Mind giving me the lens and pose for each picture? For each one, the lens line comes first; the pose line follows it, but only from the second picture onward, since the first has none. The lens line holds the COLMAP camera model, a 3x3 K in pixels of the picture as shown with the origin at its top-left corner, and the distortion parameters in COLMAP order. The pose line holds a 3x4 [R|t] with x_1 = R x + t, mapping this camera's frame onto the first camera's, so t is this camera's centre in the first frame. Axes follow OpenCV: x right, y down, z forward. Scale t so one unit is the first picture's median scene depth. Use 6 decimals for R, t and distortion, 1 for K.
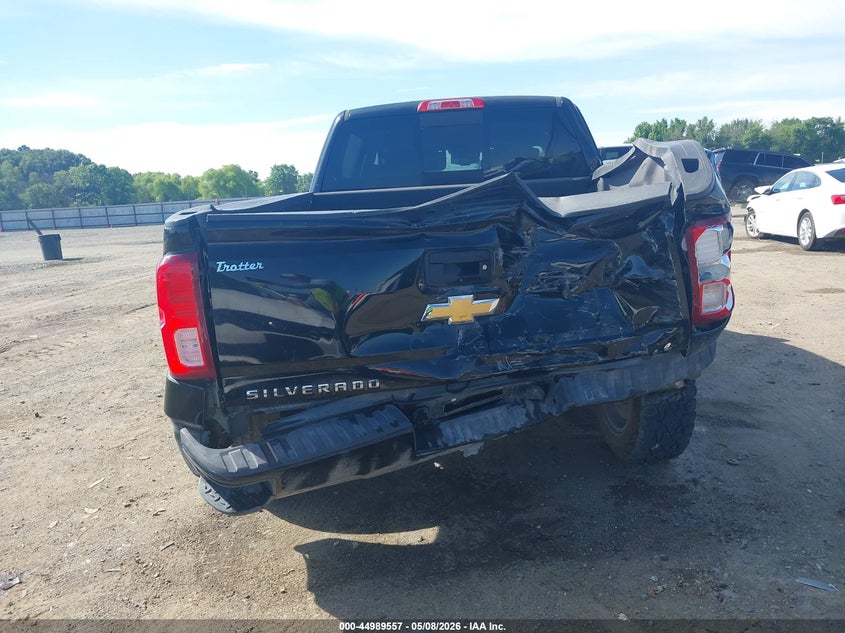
lens RADIAL K [[682.0, 0, 429.0], [0, 682.0, 313.5], [0, 0, 1]] dist [0.002091, -0.016130]
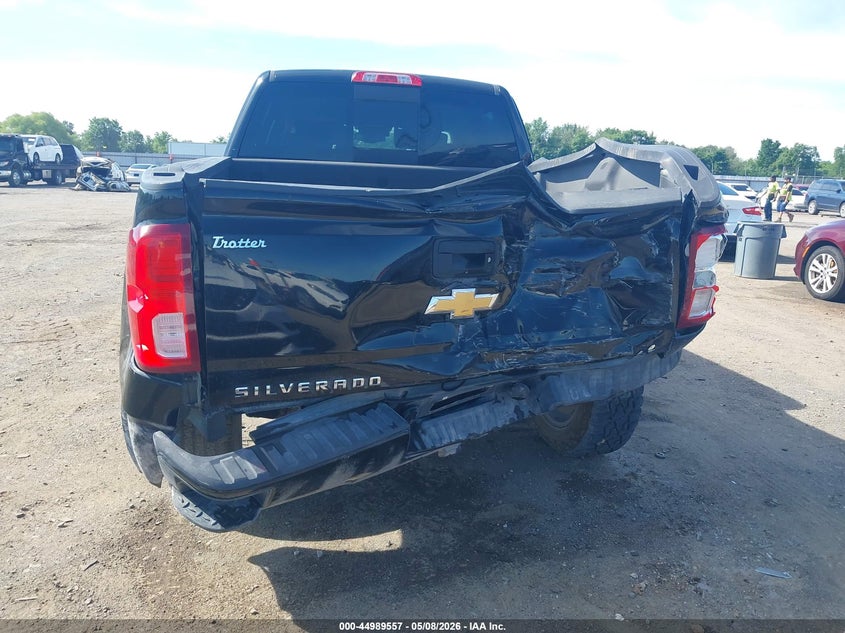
lens RADIAL K [[682.0, 0, 429.0], [0, 682.0, 313.5], [0, 0, 1]] dist [0.002091, -0.016130]
pose [[0.966775, 0.040629, 0.252379, -0.226469], [-0.047995, 0.998580, 0.023098, -0.010718], [-0.251082, -0.034443, 0.967353, 0.098100]]
